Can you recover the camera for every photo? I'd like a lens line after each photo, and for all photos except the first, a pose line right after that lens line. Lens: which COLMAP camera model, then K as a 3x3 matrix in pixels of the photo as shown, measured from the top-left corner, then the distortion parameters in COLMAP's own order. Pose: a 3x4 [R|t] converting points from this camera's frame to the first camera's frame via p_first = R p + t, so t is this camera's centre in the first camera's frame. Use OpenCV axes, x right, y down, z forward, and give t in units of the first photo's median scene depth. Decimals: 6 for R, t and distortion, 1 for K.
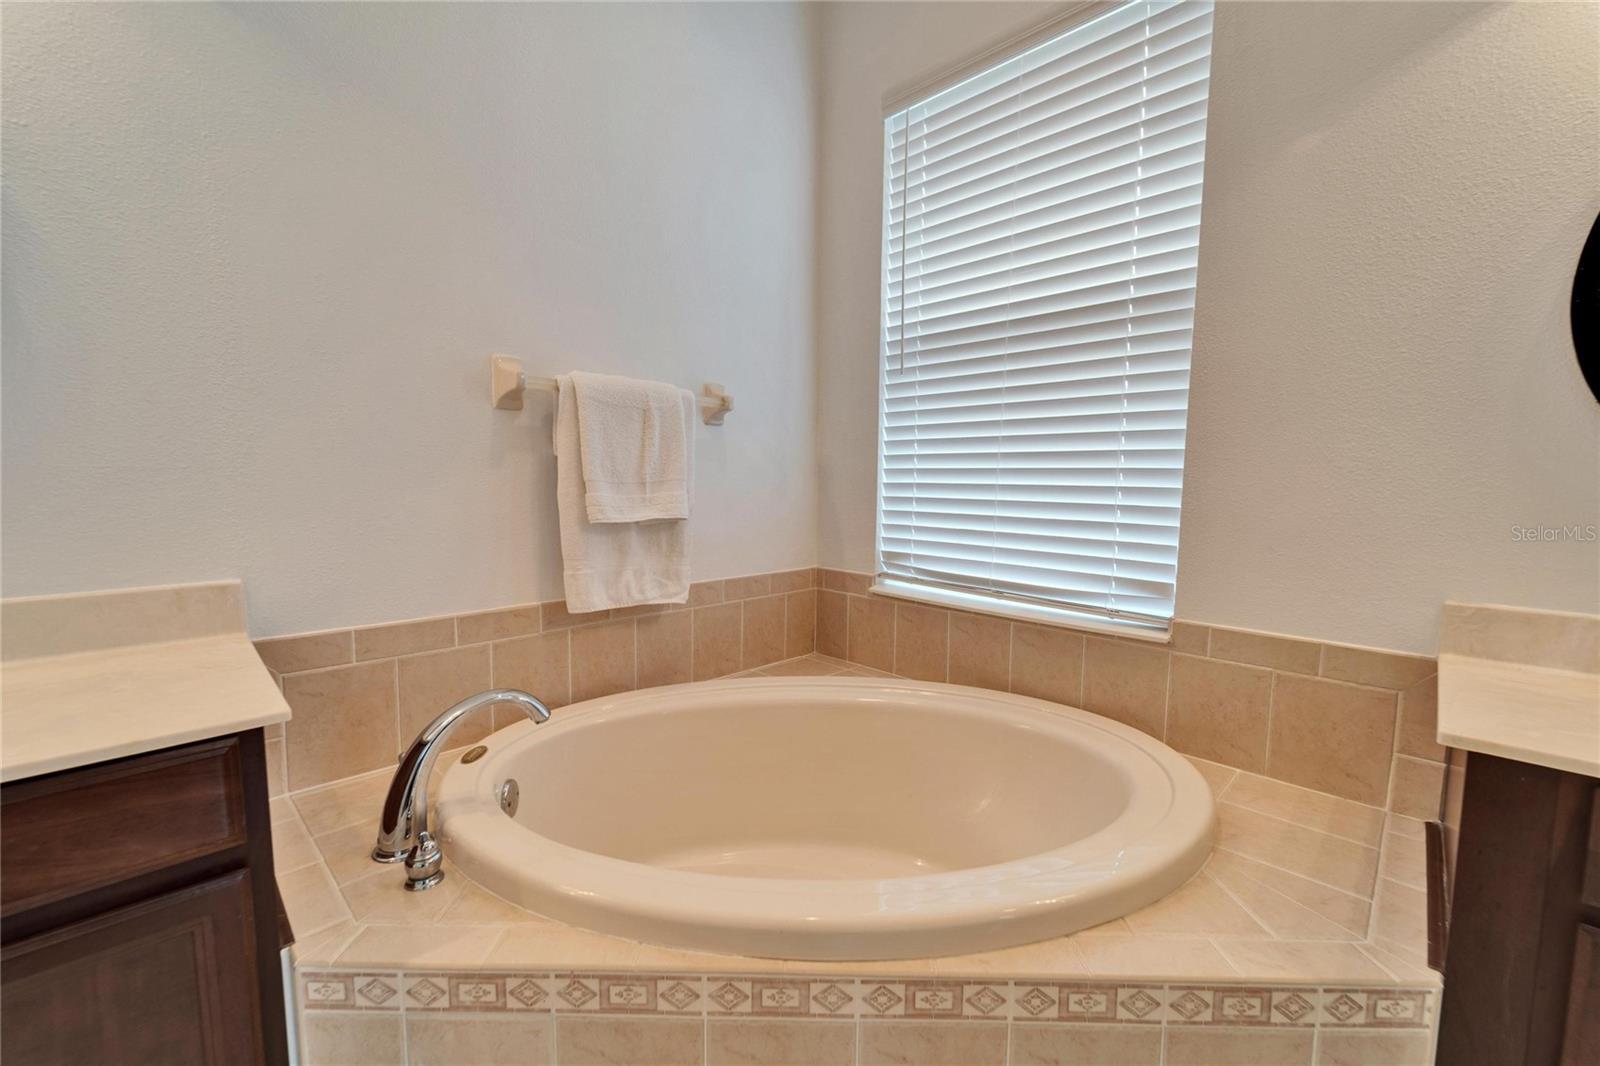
lens RADIAL K [[645.3, 0, 791.2], [0, 645.3, 531.4], [0, 0, 1]] dist [0.002403, -0.000323]
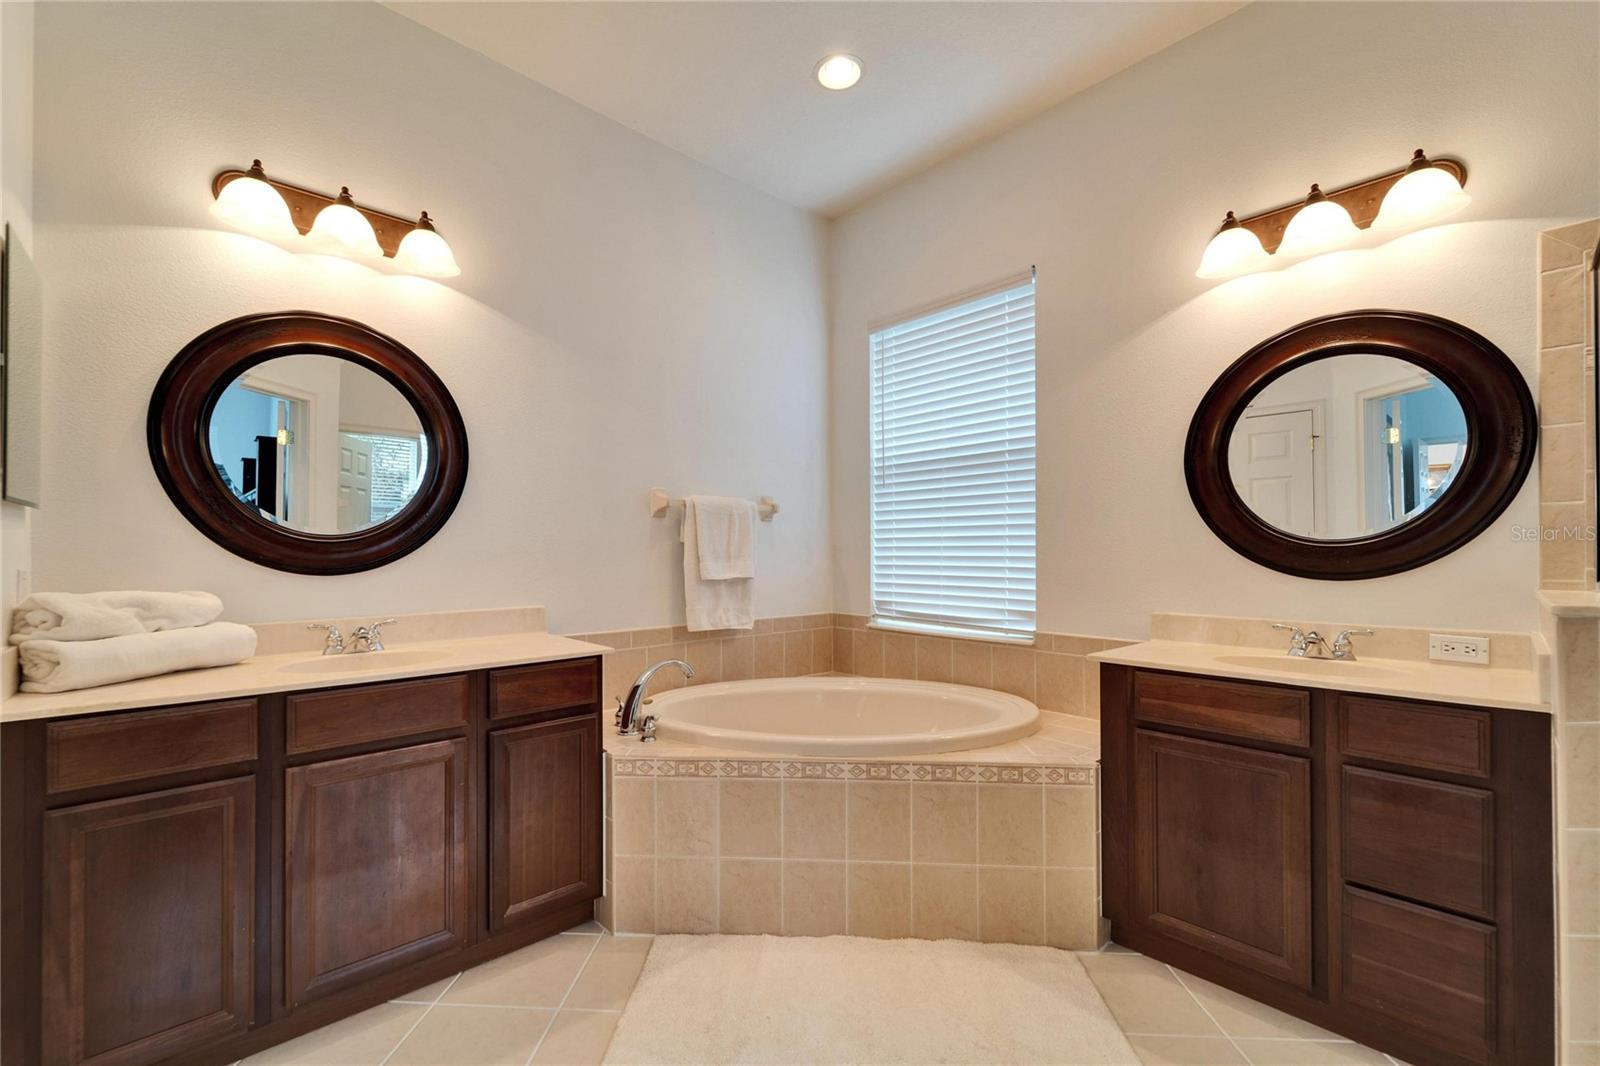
lens RADIAL K [[645.4, 0, 789.2], [0, 645.4, 541.3], [0, 0, 1]] dist [0.000864, -0.000705]
pose [[0.999212, -0.011125, -0.038097, -0.004367], [0.007145, 0.994650, -0.103056, 0.084900], [0.039040, 0.102702, 0.993946, -0.968450]]
